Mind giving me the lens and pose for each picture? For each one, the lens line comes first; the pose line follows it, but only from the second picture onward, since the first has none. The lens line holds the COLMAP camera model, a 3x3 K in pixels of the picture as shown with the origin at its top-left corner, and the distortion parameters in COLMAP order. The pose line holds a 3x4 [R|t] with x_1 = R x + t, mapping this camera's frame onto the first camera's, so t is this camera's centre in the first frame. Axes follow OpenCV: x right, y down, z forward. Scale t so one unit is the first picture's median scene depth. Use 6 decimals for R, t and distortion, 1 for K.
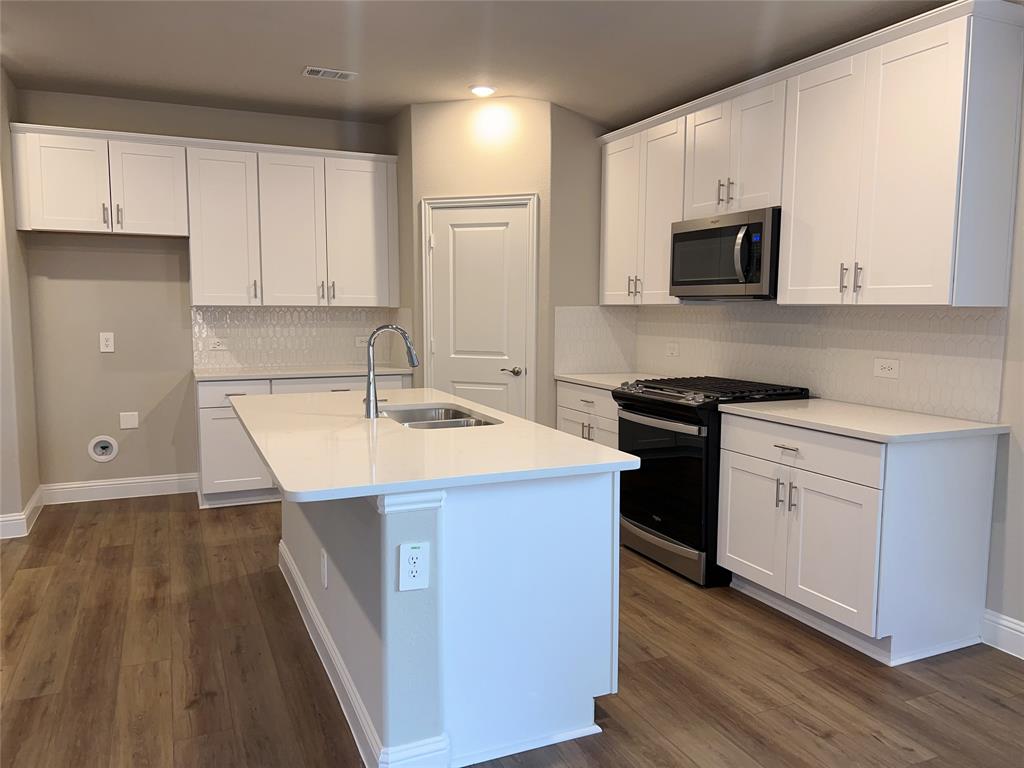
lens RADIAL K [[769.7, 0, 512.6], [0, 769.7, 388.1], [0, 0, 1]] dist [0.081748, -0.100132]
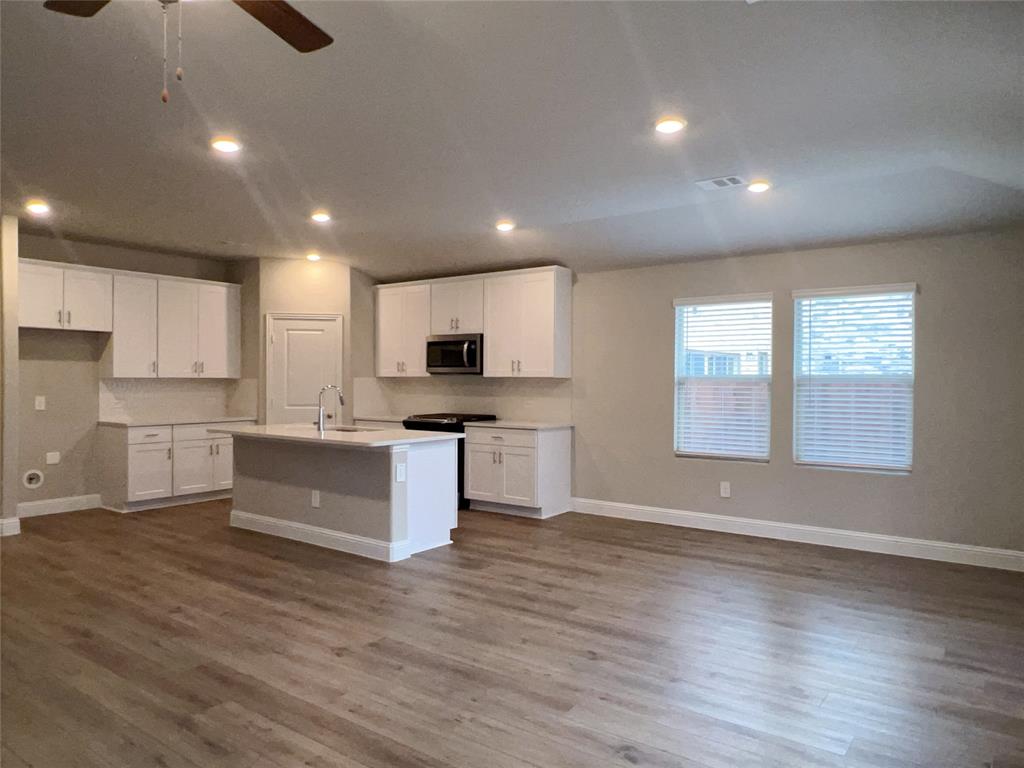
lens RADIAL K [[692.9, 0, 515.6], [0, 692.9, 382.7], [0, 0, 1]] dist [-0.003067, -0.000448]
pose [[0.869666, -0.002692, 0.493633, -0.410311], [0.052695, 0.994778, -0.087411, 0.063683], [-0.490820, 0.102031, 0.865266, -0.554691]]
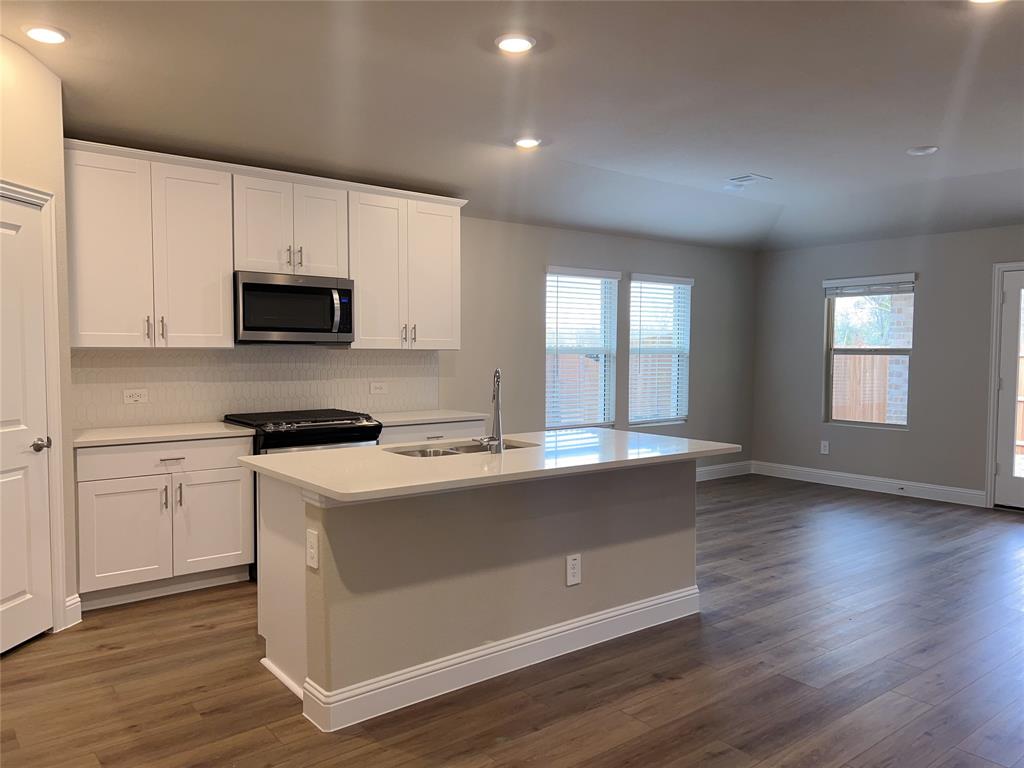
lens RADIAL K [[769.7, 0, 512.6], [0, 769.7, 388.1], [0, 0, 1]] dist [0.081748, -0.100132]
pose [[-0.248346, -0.056467, 0.967024, -0.798926], [0.097663, 0.991753, 0.082993, -0.092454], [-0.963735, 0.115054, -0.240783, 0.790798]]
